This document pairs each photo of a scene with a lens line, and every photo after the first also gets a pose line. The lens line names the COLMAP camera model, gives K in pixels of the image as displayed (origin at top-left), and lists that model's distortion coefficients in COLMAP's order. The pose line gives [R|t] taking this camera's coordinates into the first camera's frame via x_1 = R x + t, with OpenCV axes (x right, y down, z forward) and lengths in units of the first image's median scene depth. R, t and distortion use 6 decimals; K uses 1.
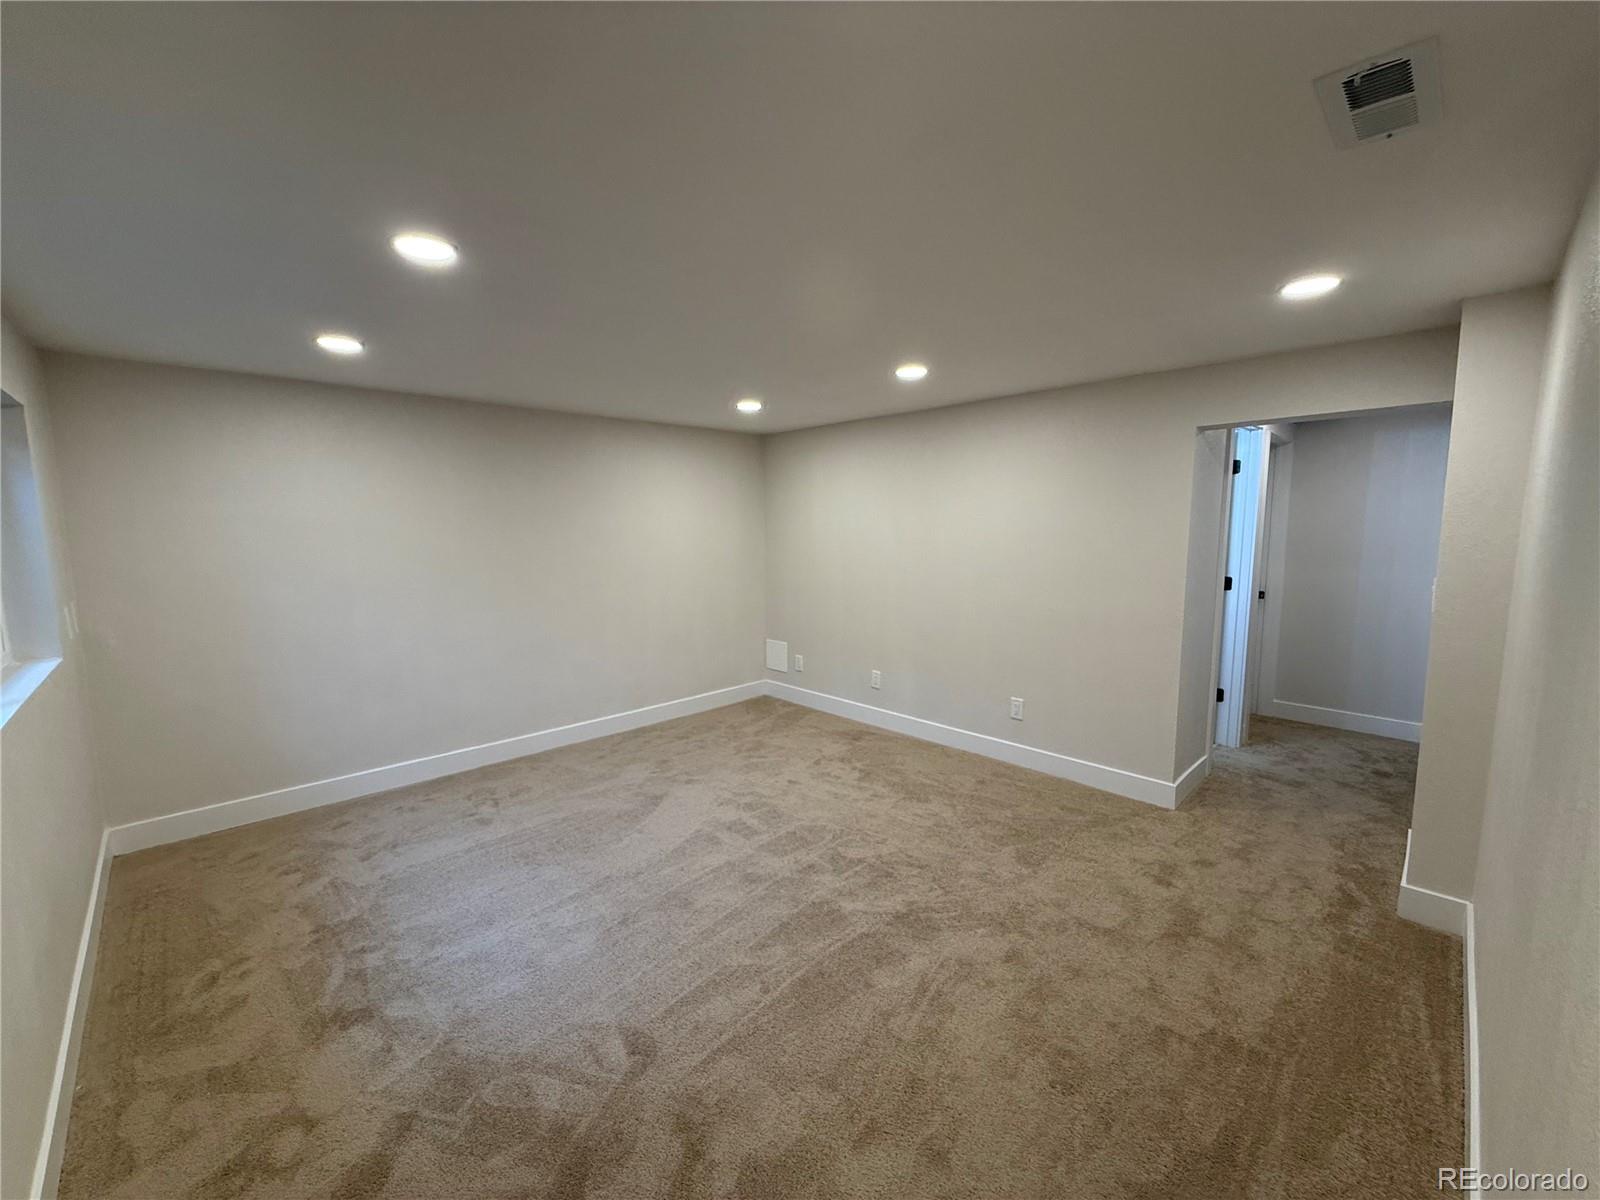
lens RADIAL K [[635.9, 0, 807.5], [0, 635.9, 601.8], [0, 0, 1]] dist [-0.002000, 0.000692]
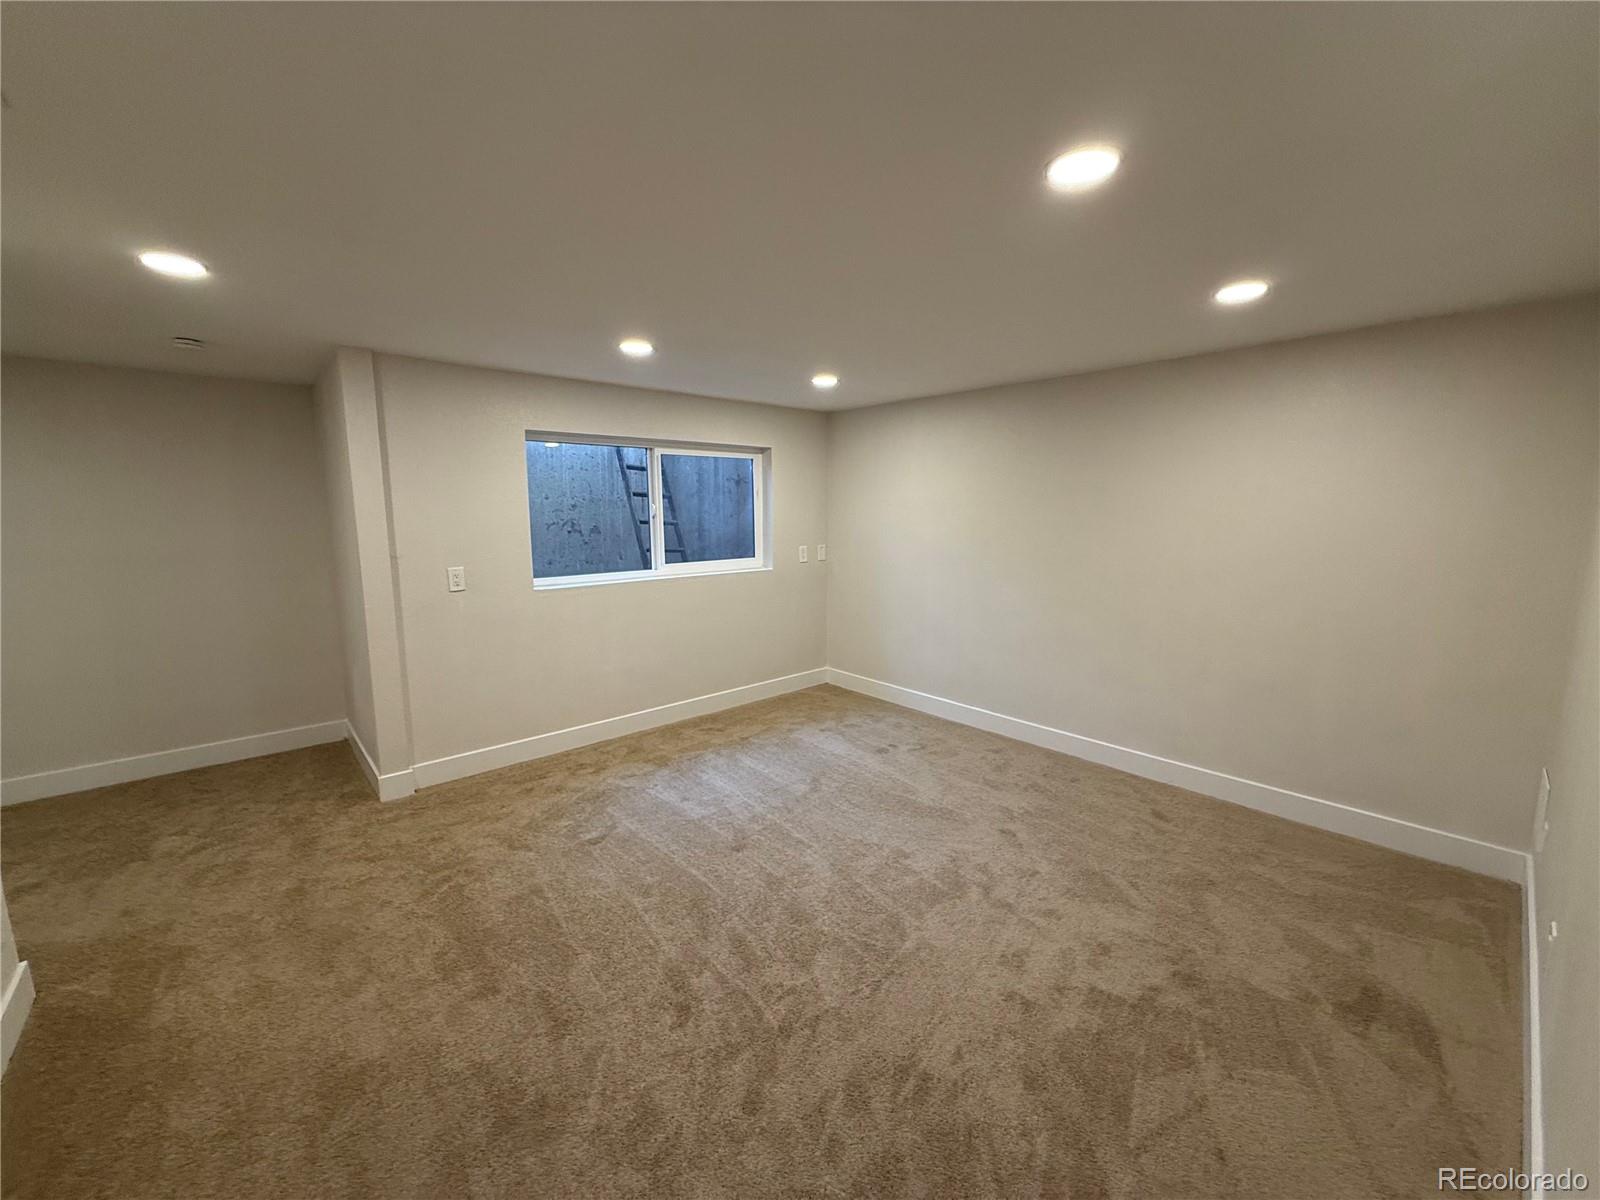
lens RADIAL K [[635.9, 0, 807.1], [0, 635.9, 594.8], [0, 0, 1]] dist [-0.002000, 0.000692]
pose [[-0.037342, 0.145669, -0.988628, 0.643288], [-0.119530, 0.981564, 0.149143, -0.113002], [0.992128, 0.123740, -0.019241, 0.814640]]
